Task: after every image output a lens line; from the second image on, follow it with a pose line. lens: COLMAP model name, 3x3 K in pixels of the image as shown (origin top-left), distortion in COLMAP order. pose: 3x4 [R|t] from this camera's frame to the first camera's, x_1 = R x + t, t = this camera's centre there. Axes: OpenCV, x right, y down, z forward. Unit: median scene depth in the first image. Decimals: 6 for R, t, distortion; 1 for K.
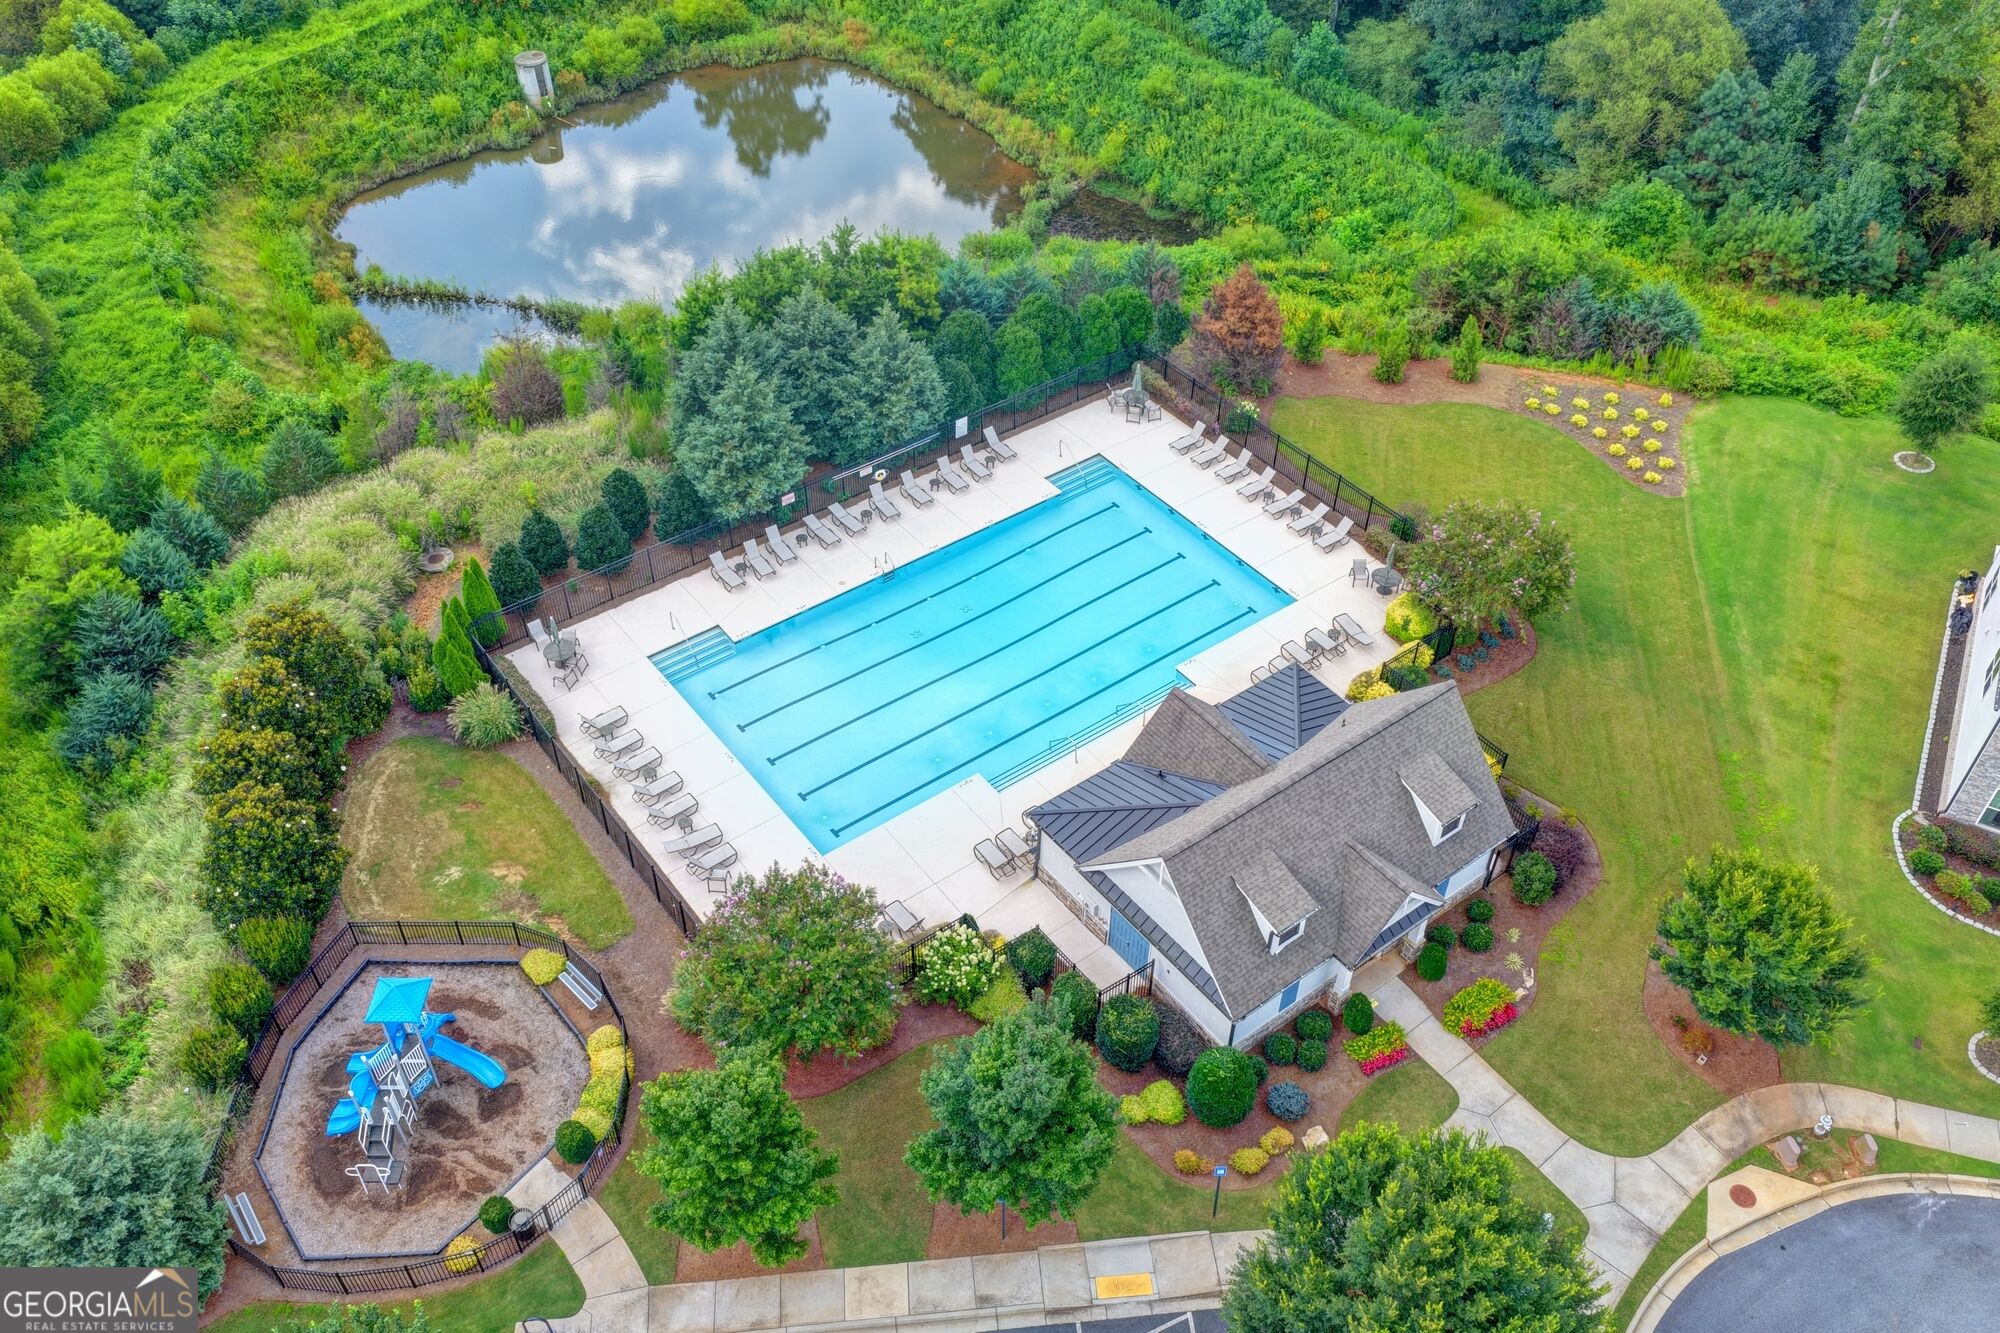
lens RADIAL K [[1662.3, 0, 1000.0], [0, 1662.3, 666.5], [0, 0, 1]] dist [-0.013594, 0.033103]
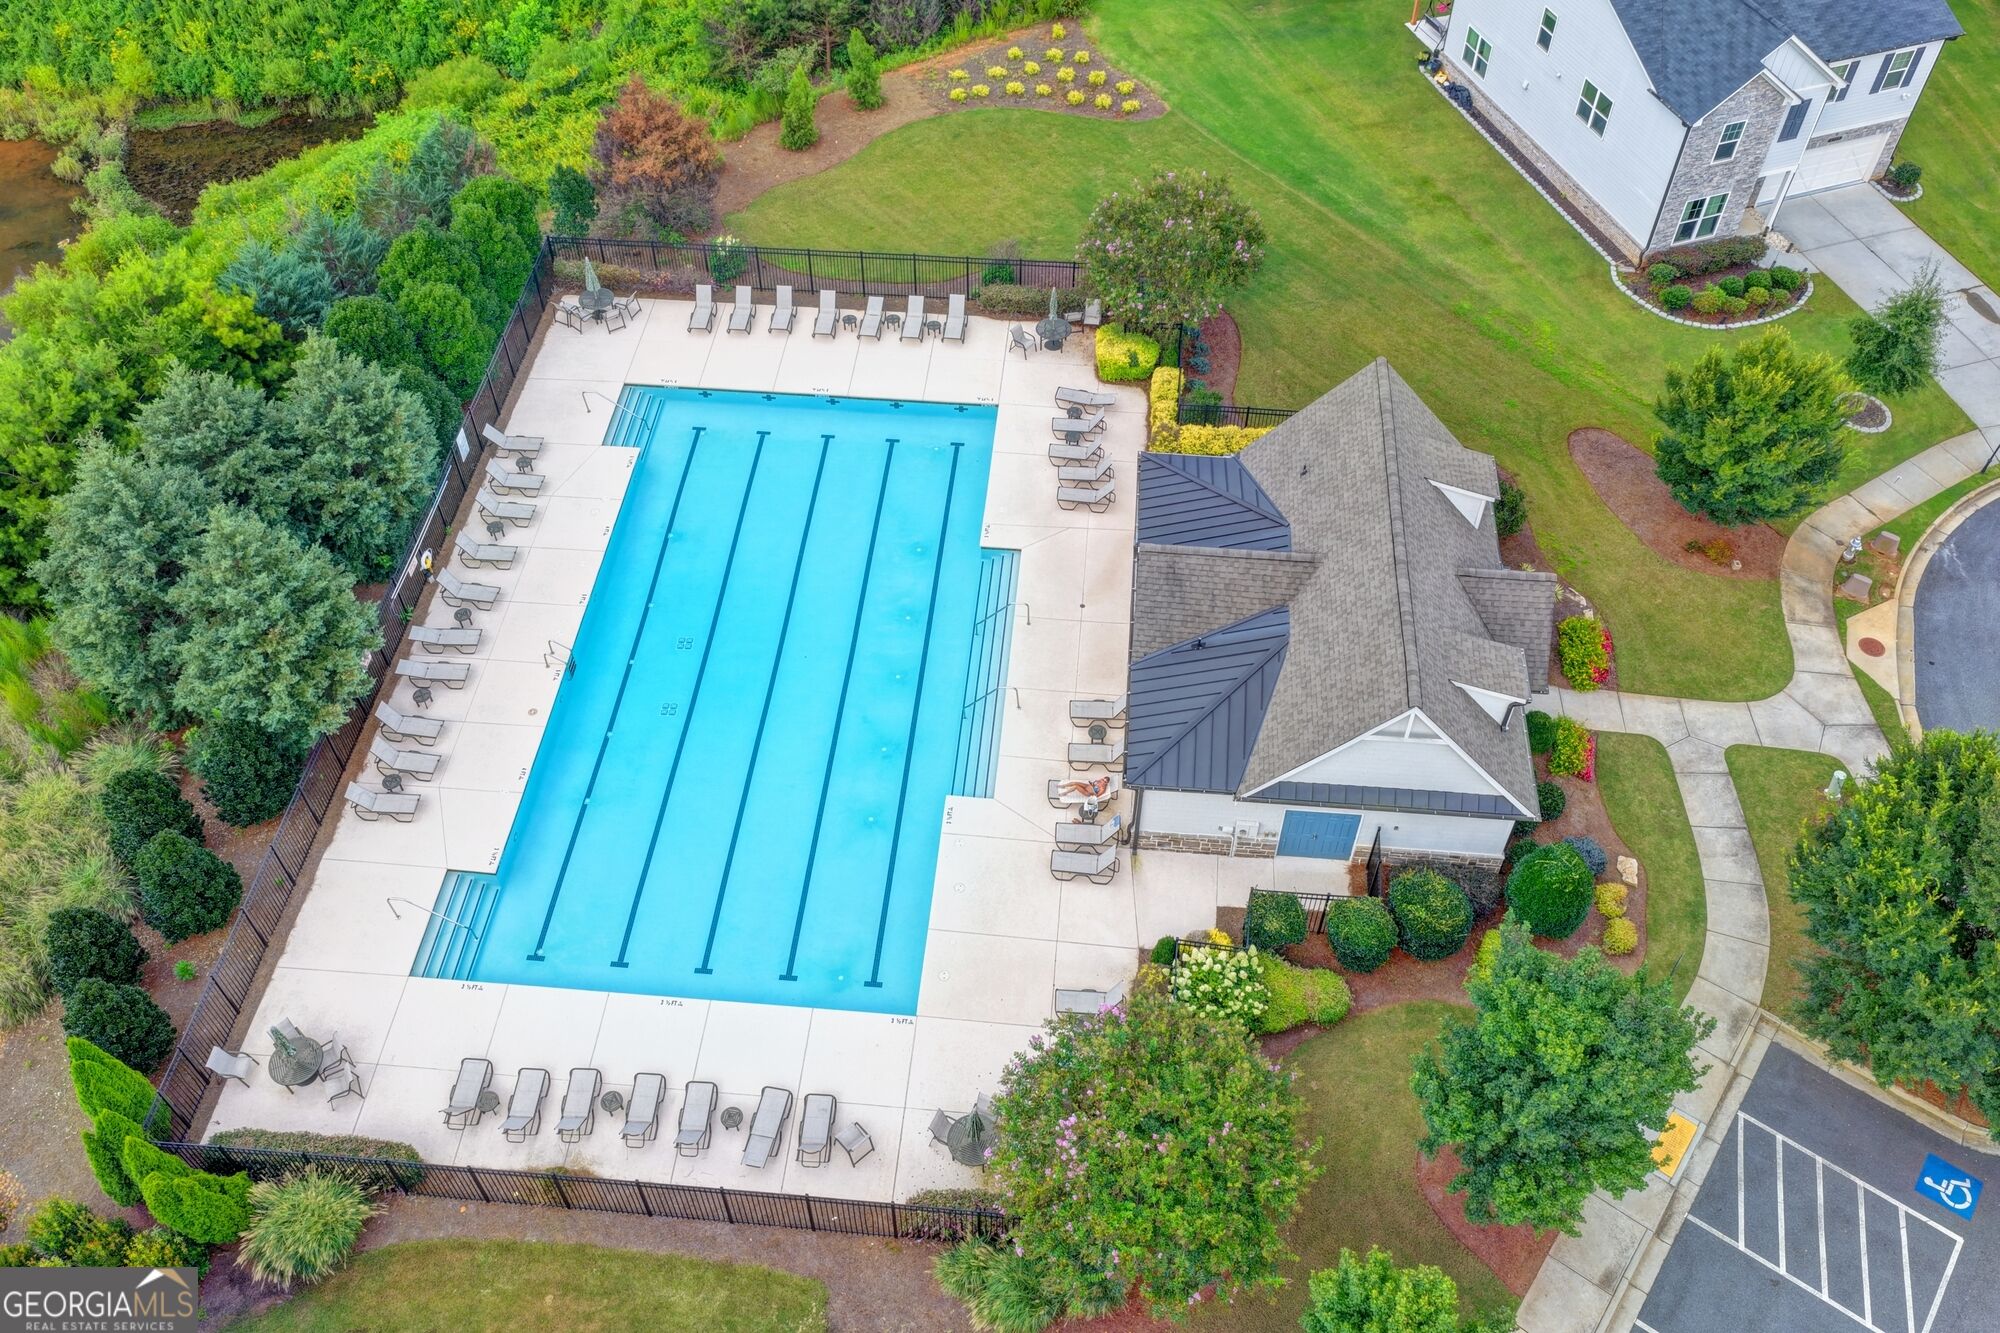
lens RADIAL K [[1662.3, 0, 1000.0], [0, 1662.3, 666.5], [0, 0, 1]] dist [-0.013594, 0.033103]
pose [[0.669638, -0.568590, 0.477797, -0.298235], [0.510172, 0.819692, 0.260441, -0.153600], [-0.539731, 0.069358, 0.838976, 0.336574]]
